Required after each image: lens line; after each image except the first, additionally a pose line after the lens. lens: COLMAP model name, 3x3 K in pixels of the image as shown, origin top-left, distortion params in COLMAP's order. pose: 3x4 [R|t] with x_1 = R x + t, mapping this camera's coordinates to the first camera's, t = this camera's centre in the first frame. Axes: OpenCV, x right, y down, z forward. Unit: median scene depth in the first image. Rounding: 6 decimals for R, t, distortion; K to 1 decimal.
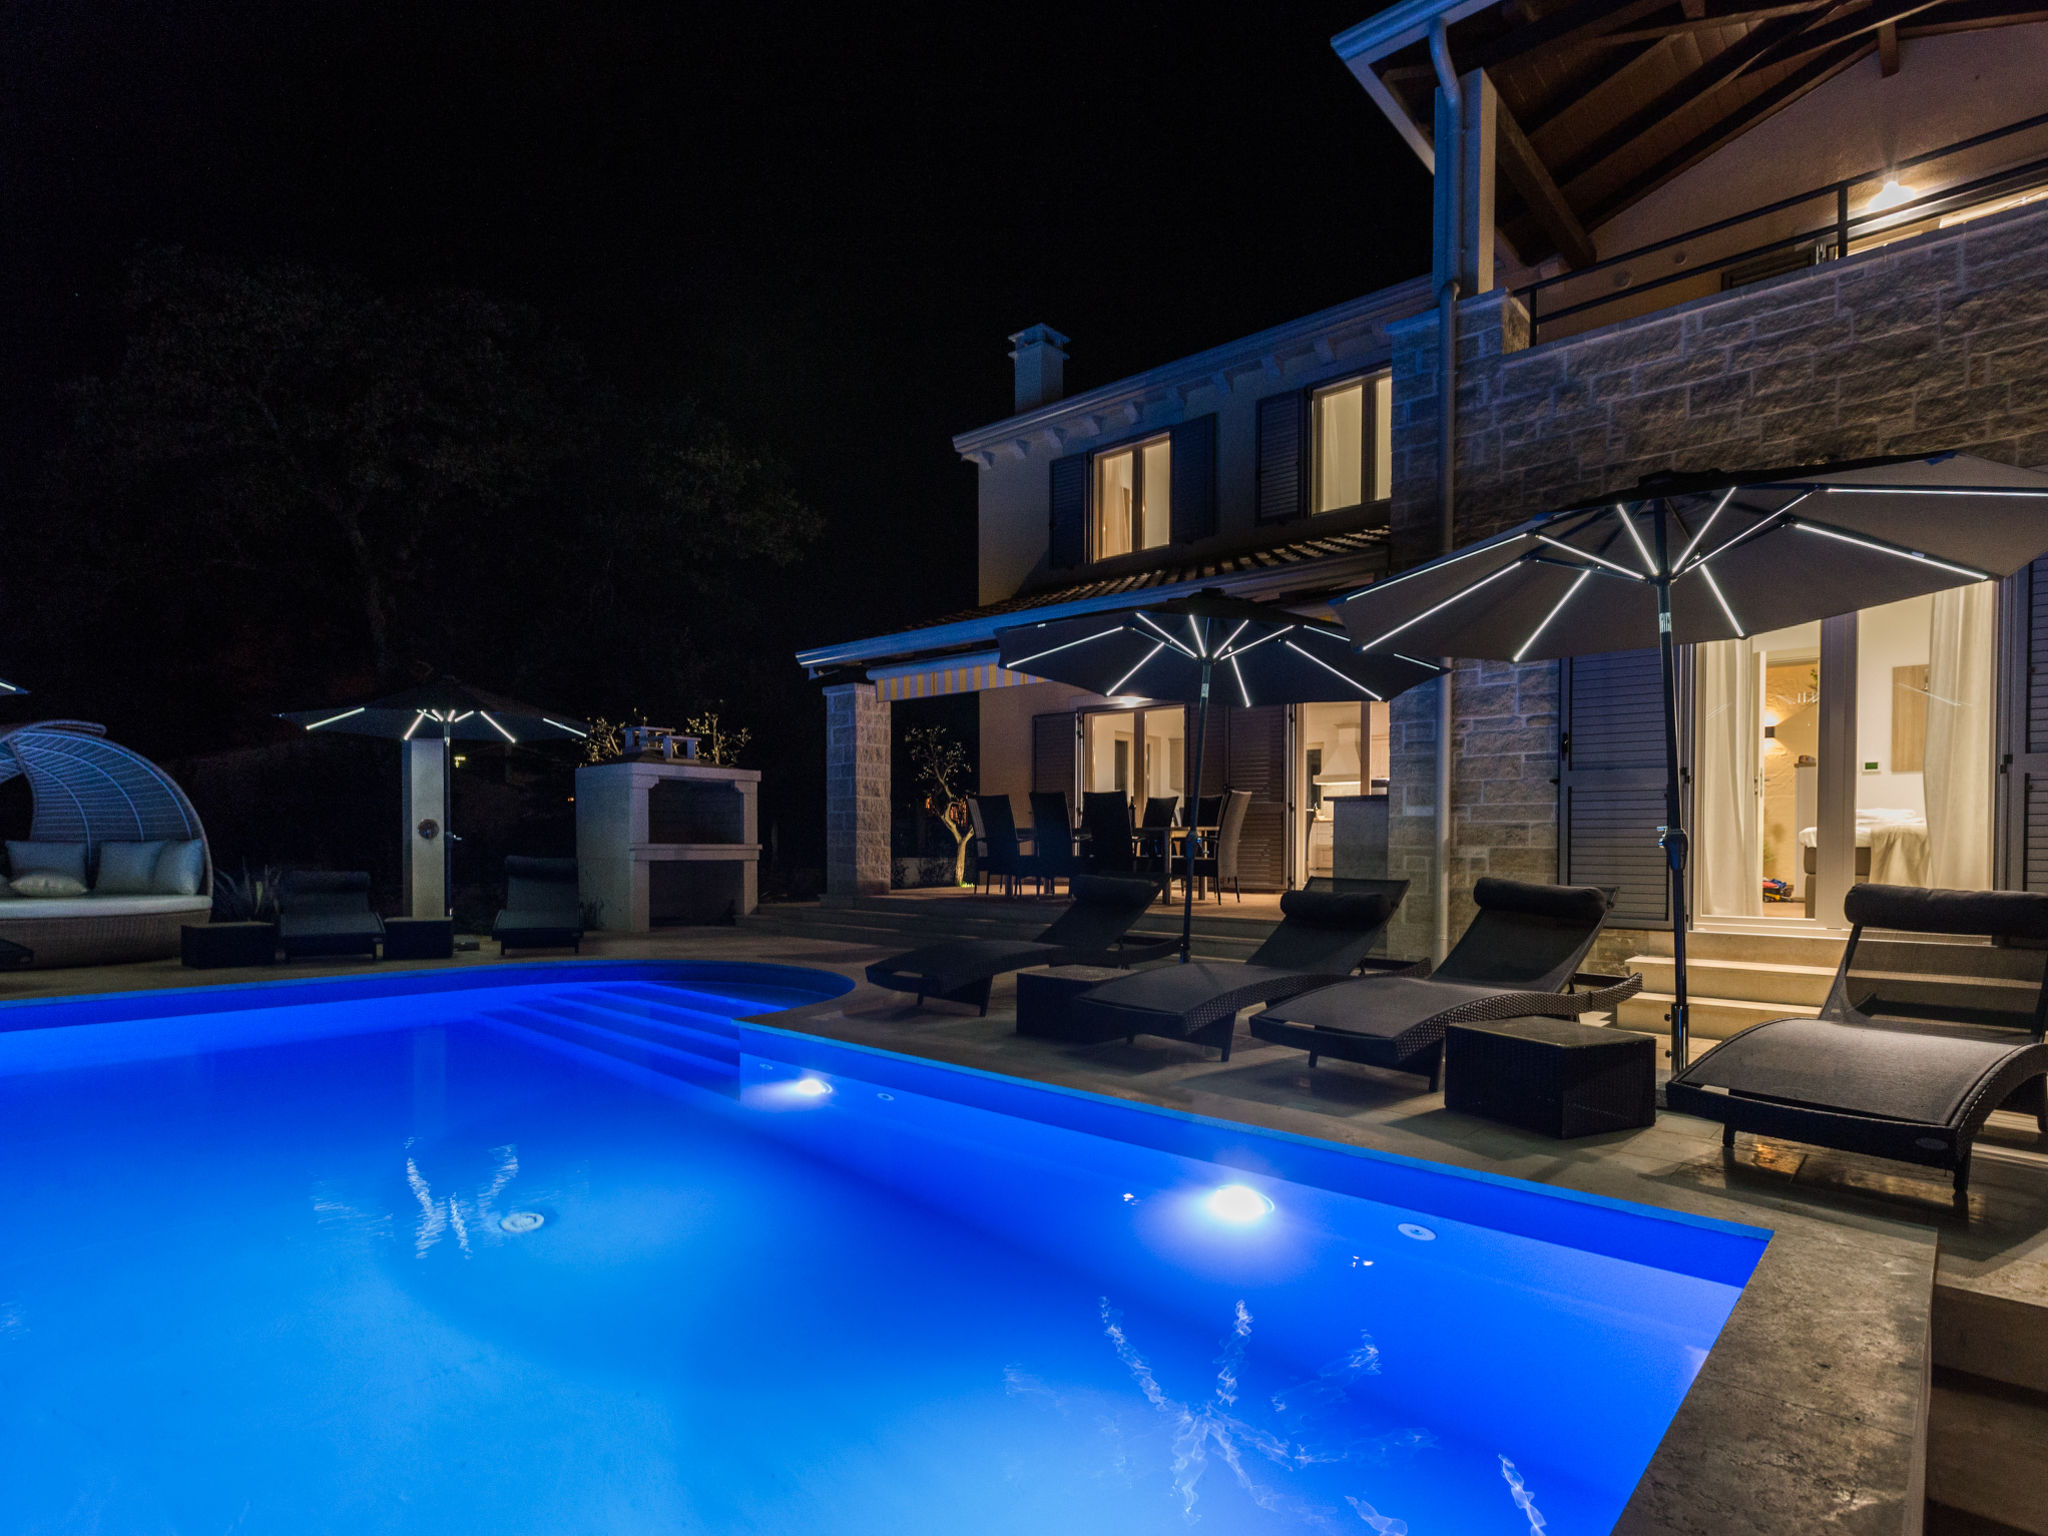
lens RADIAL K [[1073.7, 0, 1001.9], [0, 1073.7, 863.8], [0, 0, 1]] dist [0.002123, 0.001932]
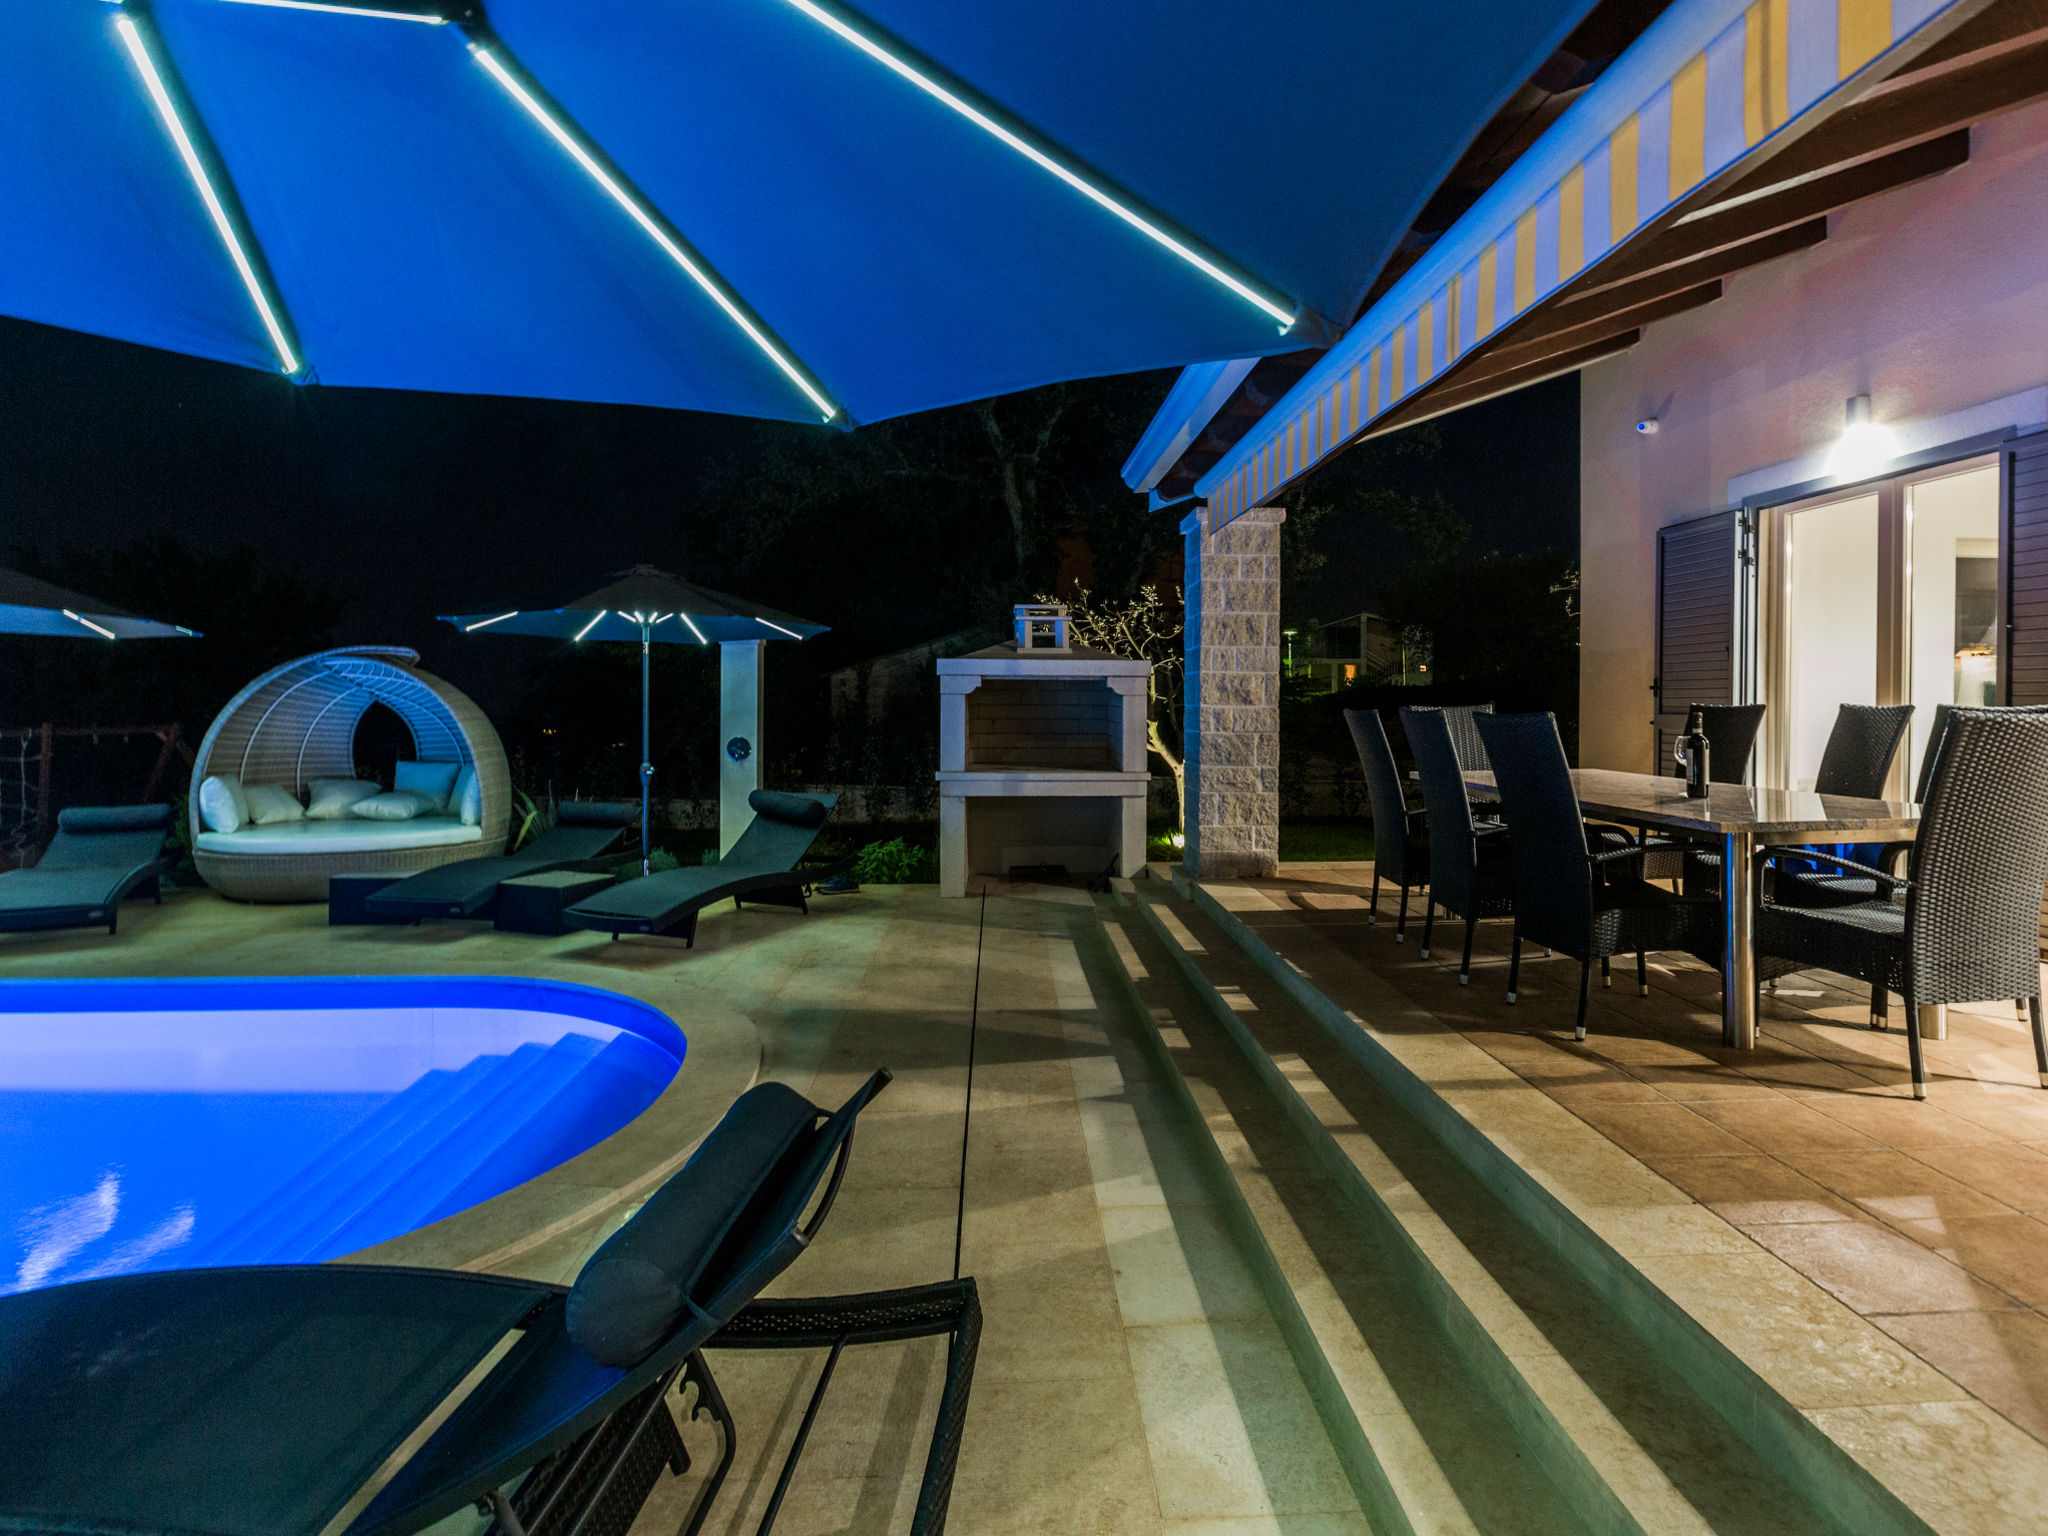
lens RADIAL K [[1083.8, 0, 1023.7], [0, 1083.8, 714.3], [0, 0, 1]] dist [-0.002773, -0.000976]
pose [[0.725762, 0.001975, -0.687943, 0.190073], [-0.013124, 0.999854, -0.010975, -0.049769], [0.687820, 0.016993, 0.725682, 0.511683]]
